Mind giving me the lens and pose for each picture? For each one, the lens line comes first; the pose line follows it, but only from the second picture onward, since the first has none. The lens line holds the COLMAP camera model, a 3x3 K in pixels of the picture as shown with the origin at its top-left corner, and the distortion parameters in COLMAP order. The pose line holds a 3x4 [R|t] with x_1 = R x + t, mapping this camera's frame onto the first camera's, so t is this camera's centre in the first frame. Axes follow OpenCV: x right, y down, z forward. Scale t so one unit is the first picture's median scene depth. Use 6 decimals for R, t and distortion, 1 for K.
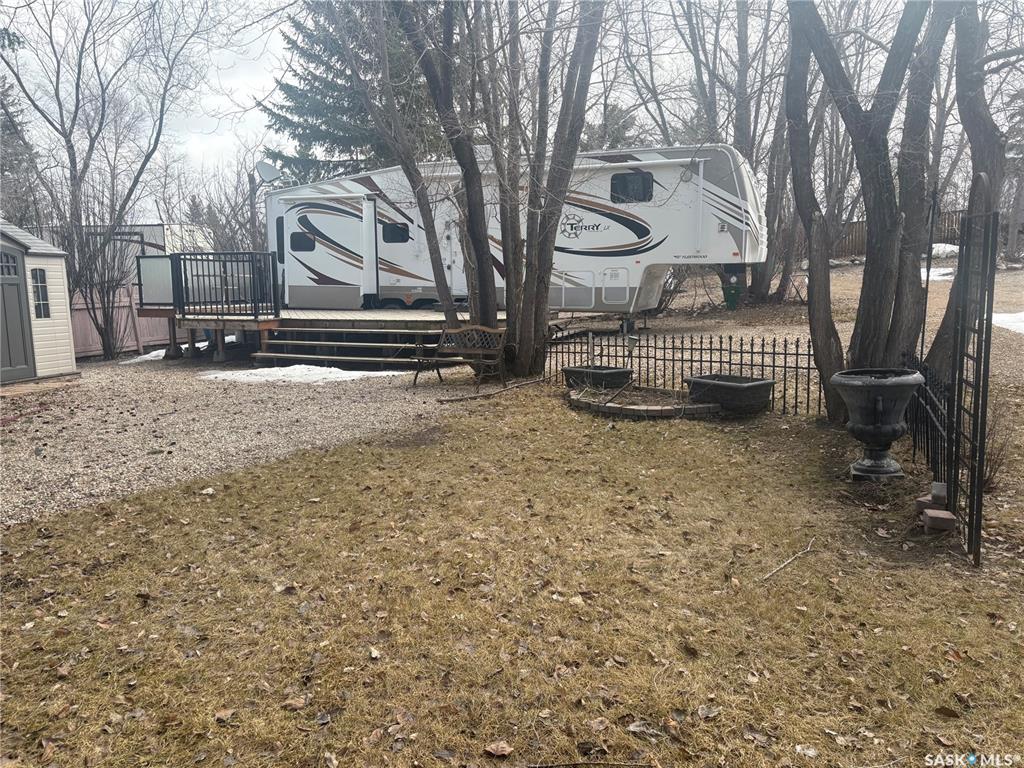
lens RADIAL K [[773.6, 0, 523.0], [0, 773.6, 388.3], [0, 0, 1]] dist [0.040888, -0.046474]
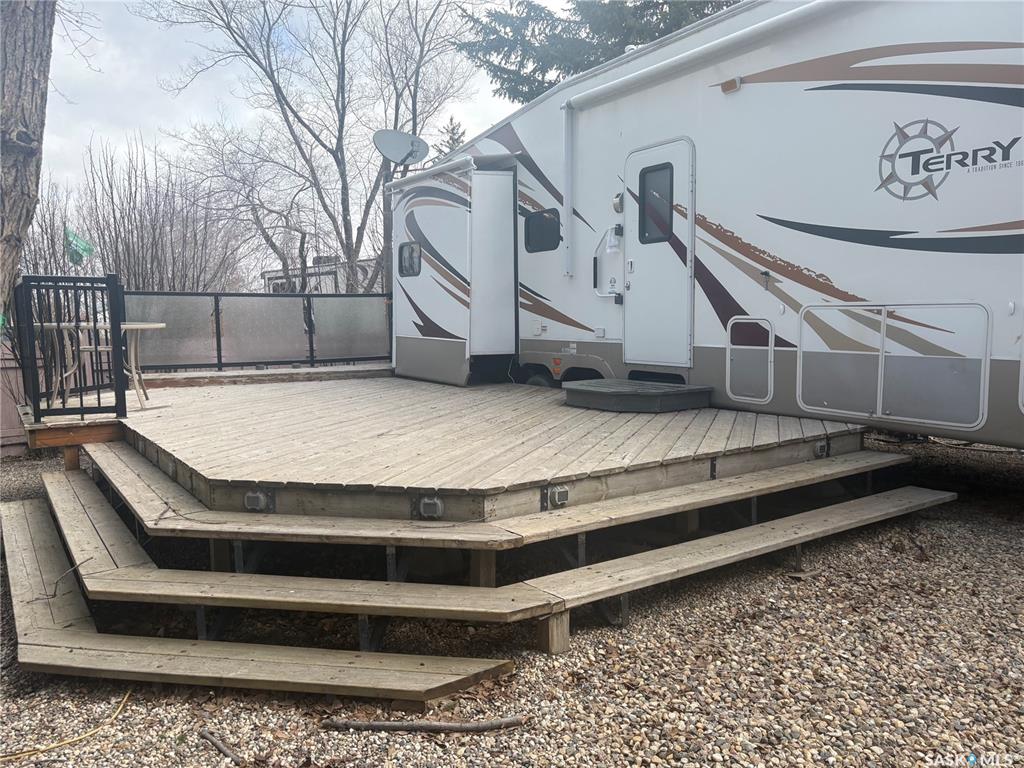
lens RADIAL K [[773.6, 0, 517.2], [0, 773.6, 388.6], [0, 0, 1]] dist [0.040888, -0.046474]
pose [[0.811326, 0.049445, -0.582500, 0.138647], [-0.072986, 0.997188, -0.017012, -0.117750], [0.580021, 0.056316, 0.812653, 0.764670]]
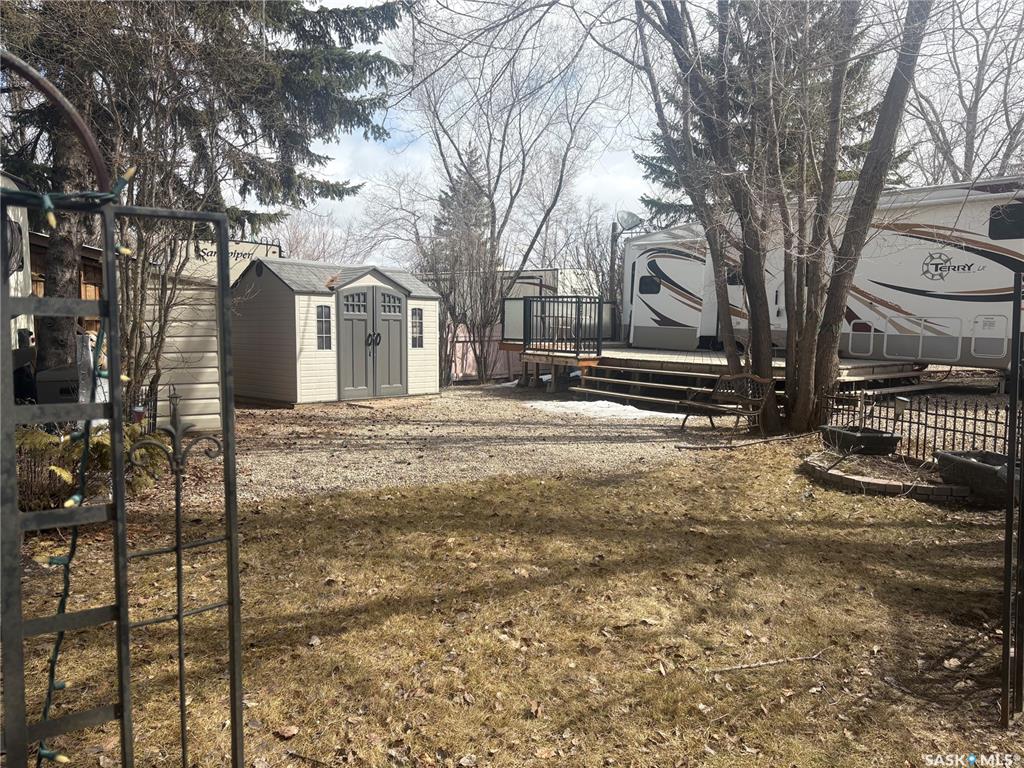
lens RADIAL K [[773.6, 0, 508.5], [0, 773.6, 387.3], [0, 0, 1]] dist [0.040888, -0.046474]
pose [[0.856609, 0.067768, -0.511497, 0.125530], [-0.093389, 0.995328, -0.024529, -0.009432], [0.507444, 0.068780, 0.858935, 0.017219]]
